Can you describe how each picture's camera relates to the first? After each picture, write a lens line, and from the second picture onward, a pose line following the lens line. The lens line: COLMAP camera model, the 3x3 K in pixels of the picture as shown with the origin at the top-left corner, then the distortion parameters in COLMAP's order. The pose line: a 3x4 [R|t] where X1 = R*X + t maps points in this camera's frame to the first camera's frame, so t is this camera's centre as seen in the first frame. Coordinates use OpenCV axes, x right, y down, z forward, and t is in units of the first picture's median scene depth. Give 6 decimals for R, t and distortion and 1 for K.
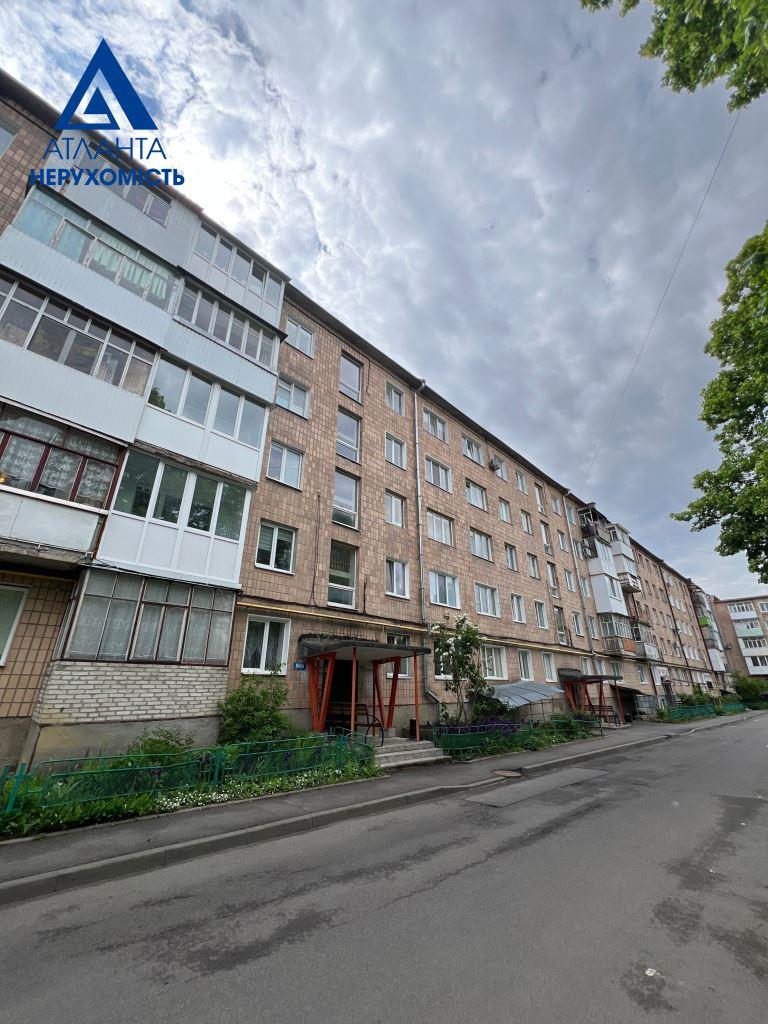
lens RADIAL K [[411.5, 0, 384.3], [0, 411.5, 513.0], [0, 0, 1]] dist [-0.001151, 0.000886]
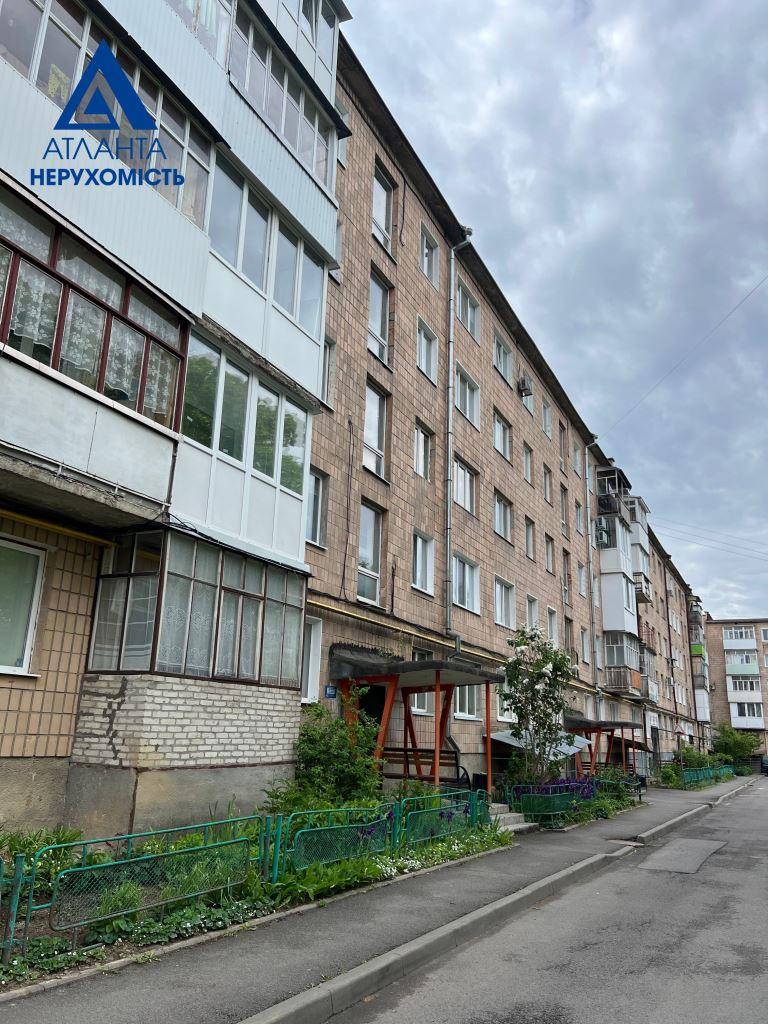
lens RADIAL K [[762.2, 0, 382.1], [0, 762.2, 518.0], [0, 0, 1]] dist [0.065570, -0.008185]
pose [[0.948779, 0.118479, 0.292883, -0.470957], [-0.157453, 0.981015, 0.113214, -0.040618], [-0.273909, -0.153531, 0.949422, -0.111911]]
